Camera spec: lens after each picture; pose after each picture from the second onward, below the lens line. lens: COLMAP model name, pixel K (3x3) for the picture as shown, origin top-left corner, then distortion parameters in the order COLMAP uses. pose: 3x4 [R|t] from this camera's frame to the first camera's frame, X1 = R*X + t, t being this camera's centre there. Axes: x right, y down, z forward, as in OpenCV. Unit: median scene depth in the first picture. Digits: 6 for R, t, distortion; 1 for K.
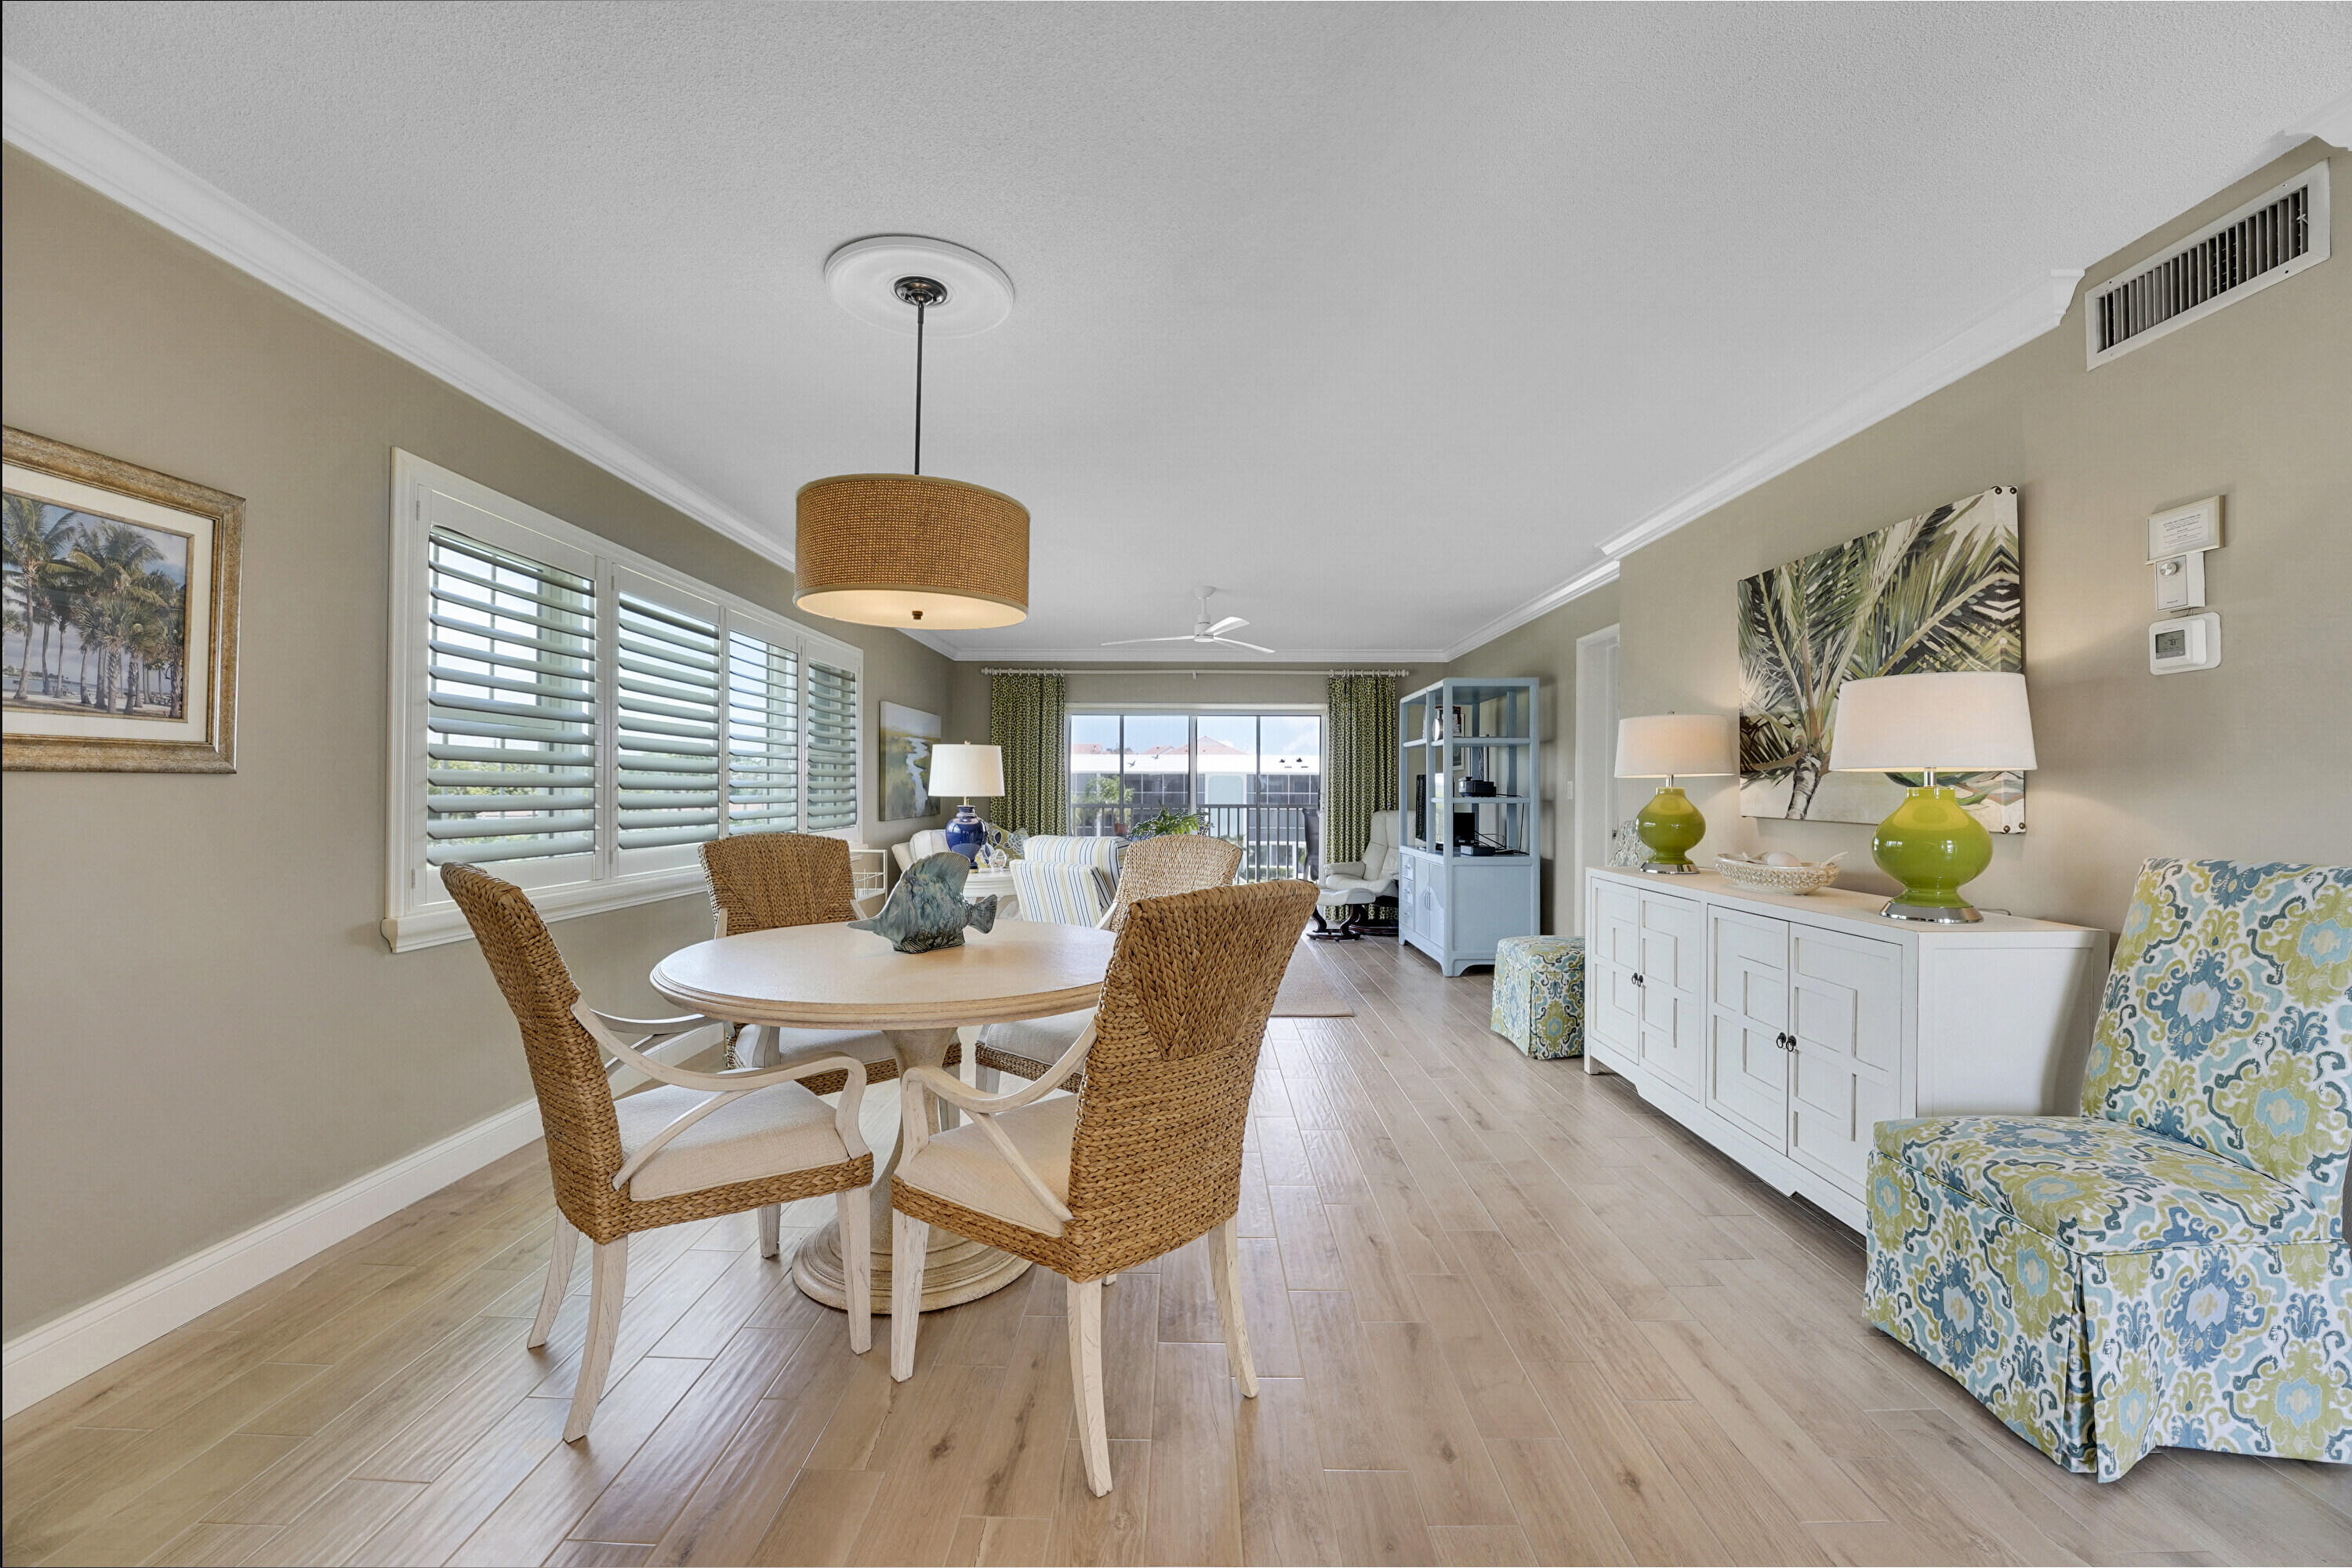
lens RADIAL K [[952.3, 0, 1177.0], [0, 952.3, 788.0], [0, 0, 1]] dist [-0.030026, 0.003325]
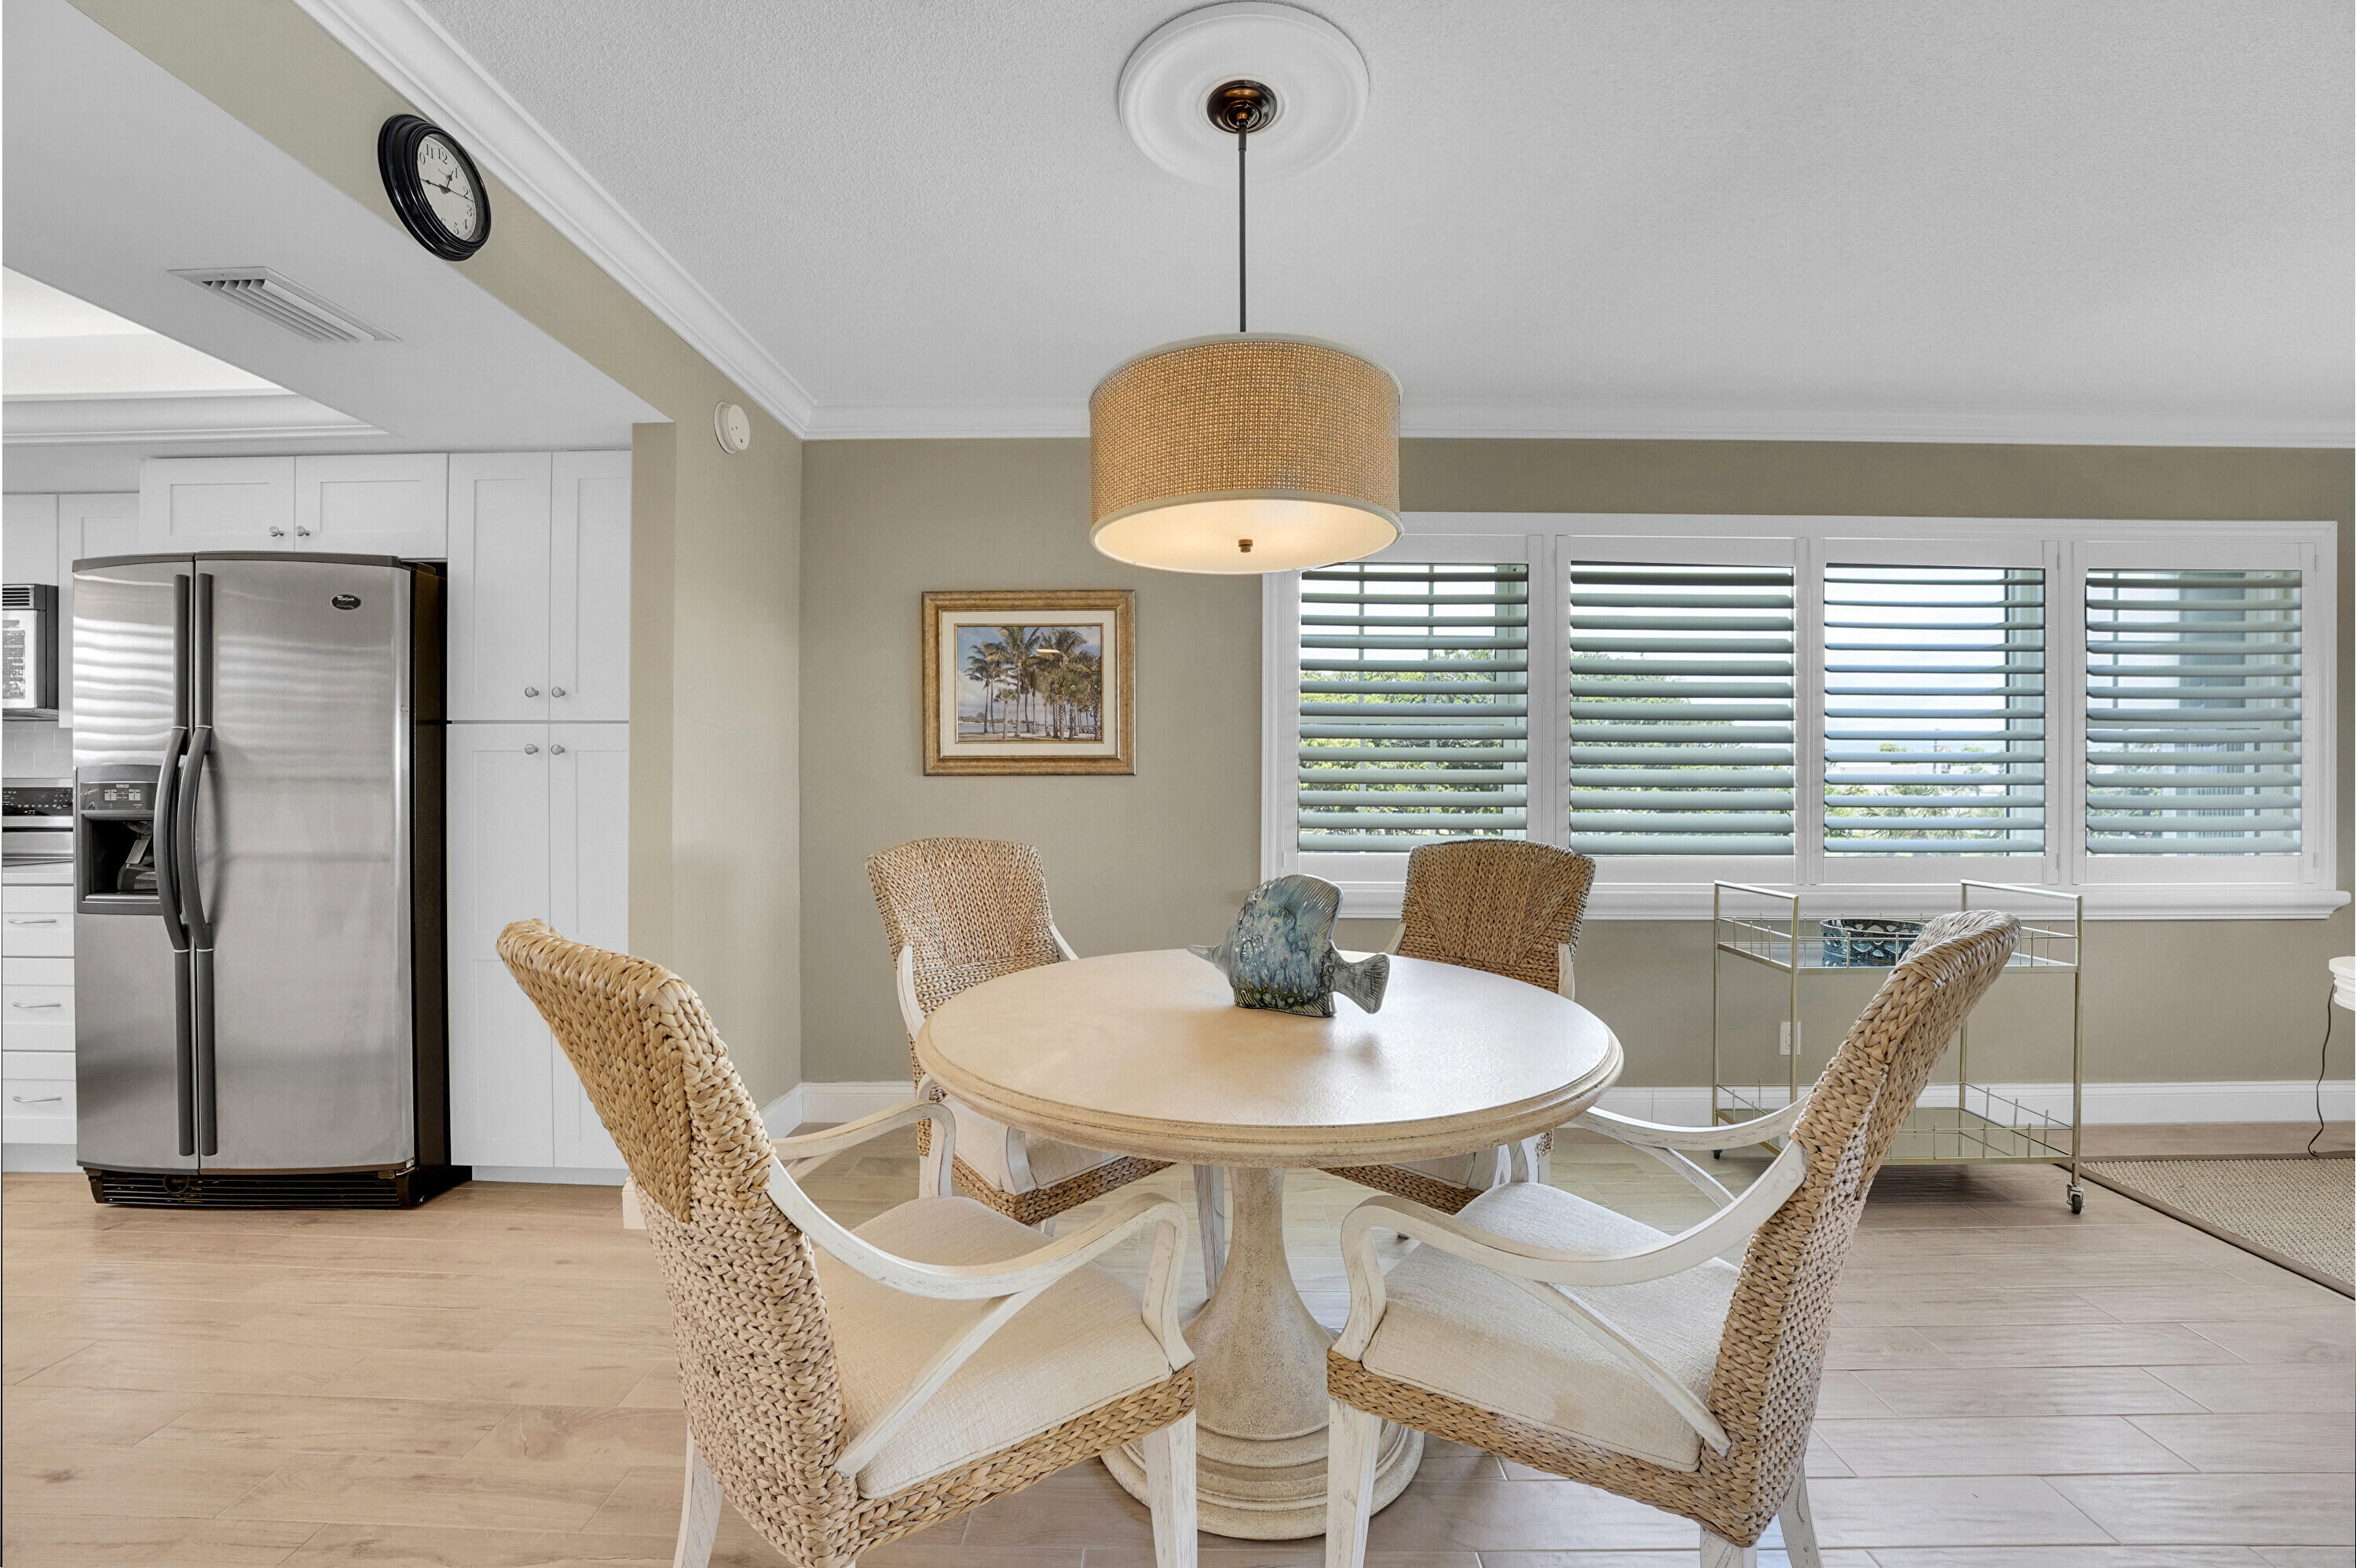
lens RADIAL K [[953.8, 0, 1185.6], [0, 953.8, 785.7], [0, 0, 1]] dist [-0.030026, 0.003325]
pose [[0.003711, -0.003181, -0.999988, 0.250708], [0.000079, 0.999995, -0.003181, 0.003022], [0.999993, -0.000067, 0.003711, 0.516859]]
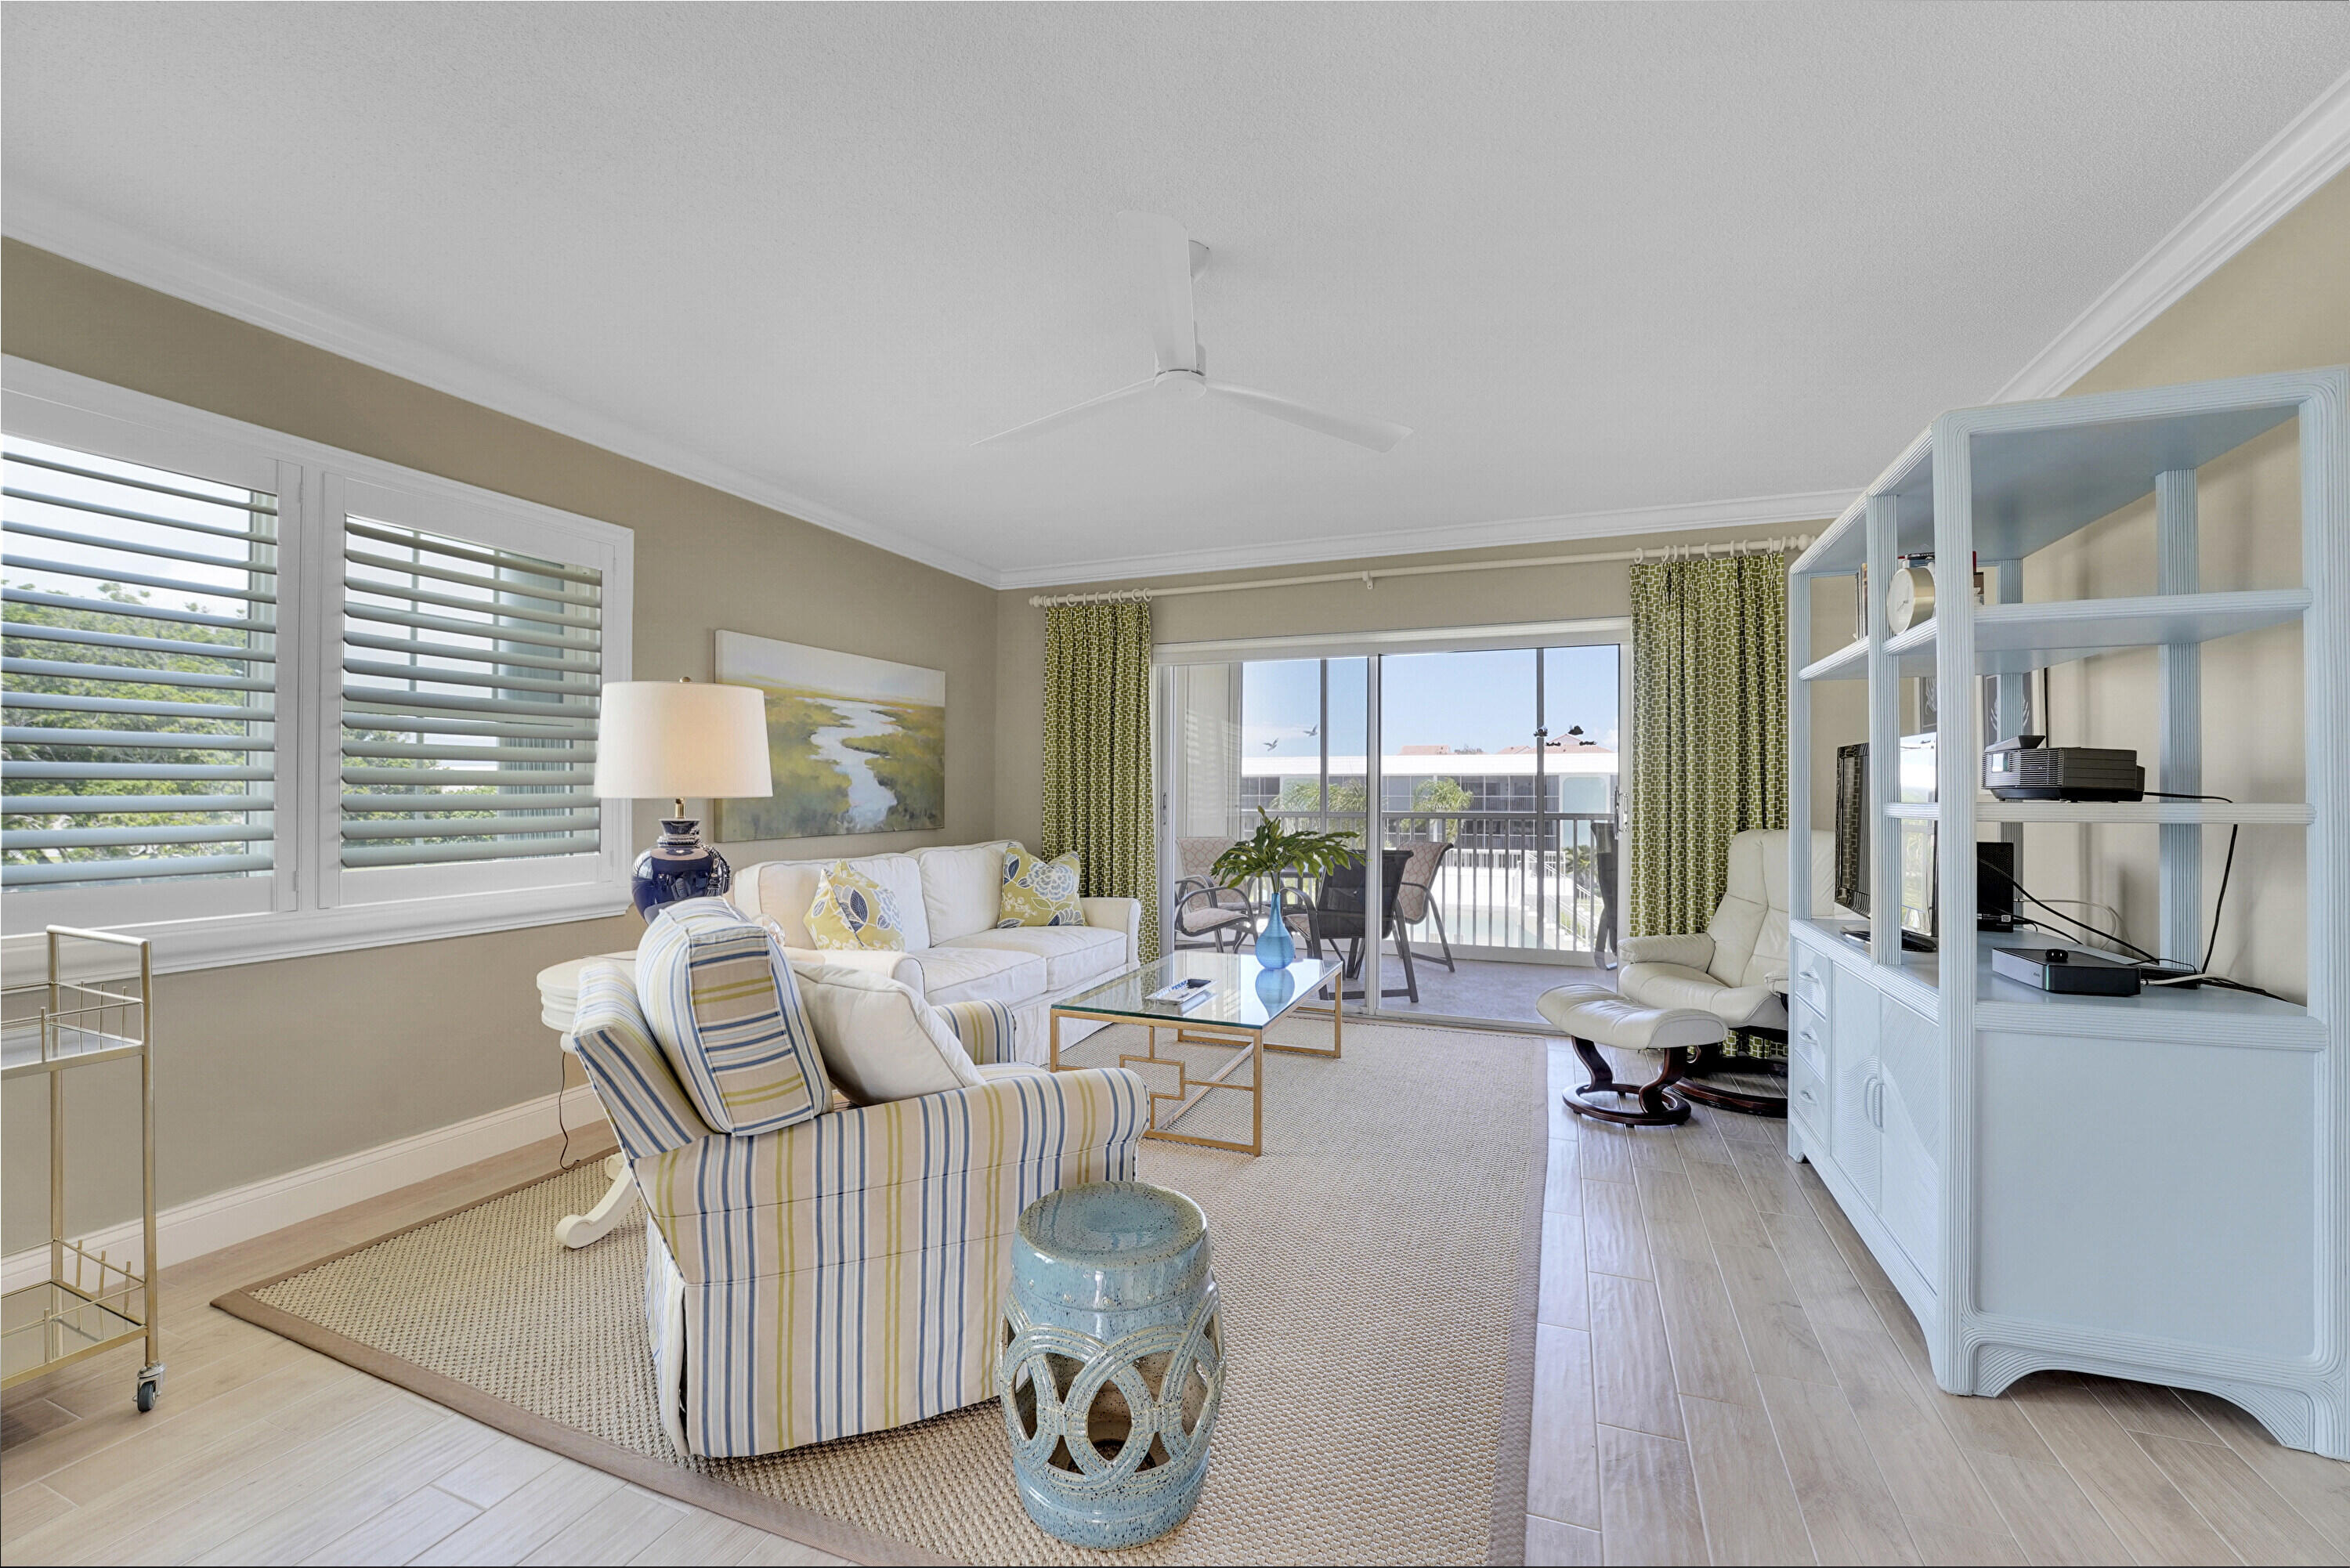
lens RADIAL K [[951.4, 0, 1179.4], [0, 951.4, 787.2], [0, 0, 1]] dist [-0.030026, 0.003325]
pose [[0.934496, -0.003909, -0.355953, 0.218996], [0.001879, 0.999980, -0.006049, 0.008627], [0.355970, 0.004984, 0.934484, 0.871908]]
